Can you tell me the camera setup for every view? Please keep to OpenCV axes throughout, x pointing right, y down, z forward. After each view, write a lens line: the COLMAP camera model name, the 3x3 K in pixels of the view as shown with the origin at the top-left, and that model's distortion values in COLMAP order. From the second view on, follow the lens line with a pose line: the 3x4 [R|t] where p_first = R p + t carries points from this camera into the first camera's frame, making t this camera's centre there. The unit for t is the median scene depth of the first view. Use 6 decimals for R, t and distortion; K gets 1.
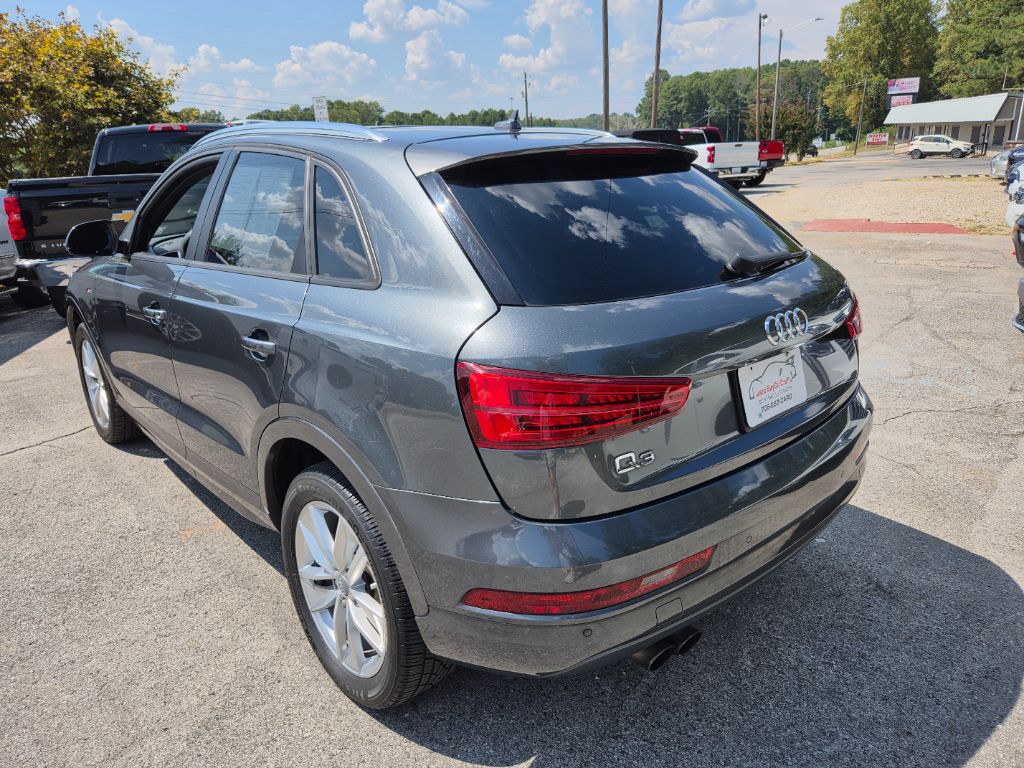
lens RADIAL K [[679.0, 0, 510.3], [0, 679.0, 381.8], [0, 0, 1]] dist [0.046982, -0.040327]
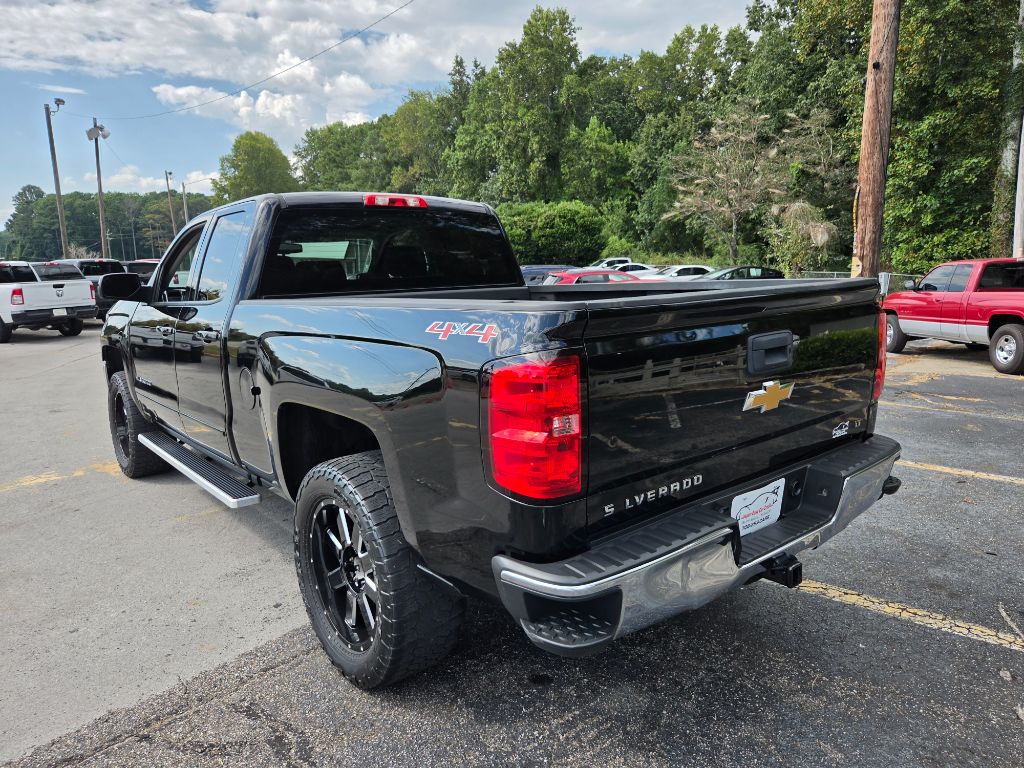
lens RADIAL K [[695.2, 0, 509.3], [0, 695.2, 373.4], [0, 0, 1]] dist [0.049091, -0.044292]
pose [[0.701436, -0.087999, 0.707279, -0.060215], [0.214773, 0.972319, -0.092024, 0.036099], [-0.679603, 0.216453, 0.700919, -0.112651]]
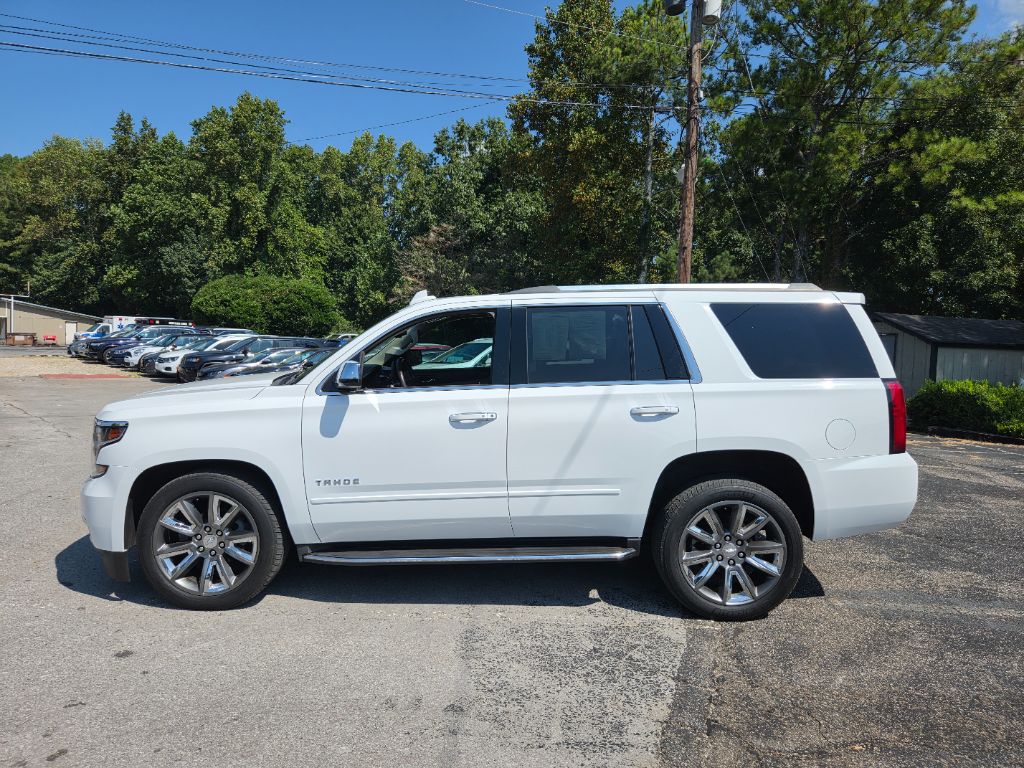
lens RADIAL K [[685.0, 0, 513.0], [0, 685.0, 382.9], [0, 0, 1]] dist [0.048825, -0.041844]
pose [[0.256956, -0.015710, 0.966295, -0.136664], [0.265696, 0.962486, -0.055006, 0.030072], [-0.929182, 0.270875, 0.251491, -0.084913]]
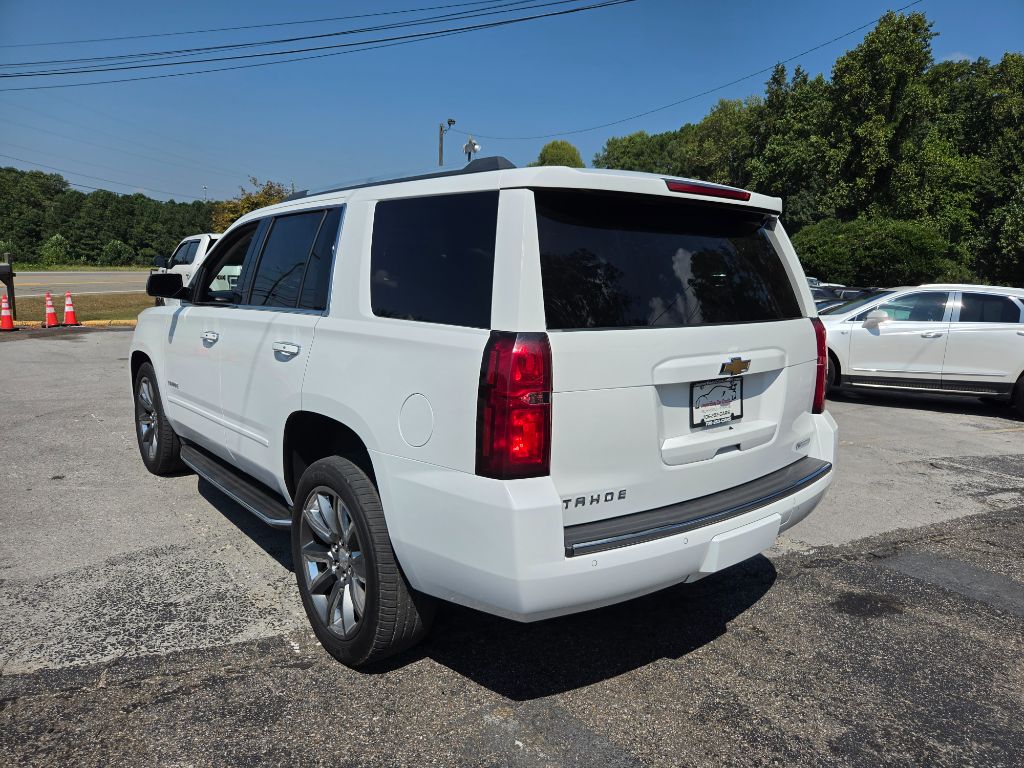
lens RADIAL K [[698.5, 0, 520.3], [0, 698.5, 381.6], [0, 0, 1]] dist [0.053797, -0.046998]
pose [[0.902584, 0.014717, 0.430262, -0.098641], [0.049368, 0.989285, -0.137400, 0.038171], [-0.427674, 0.145257, 0.892186, -0.115280]]
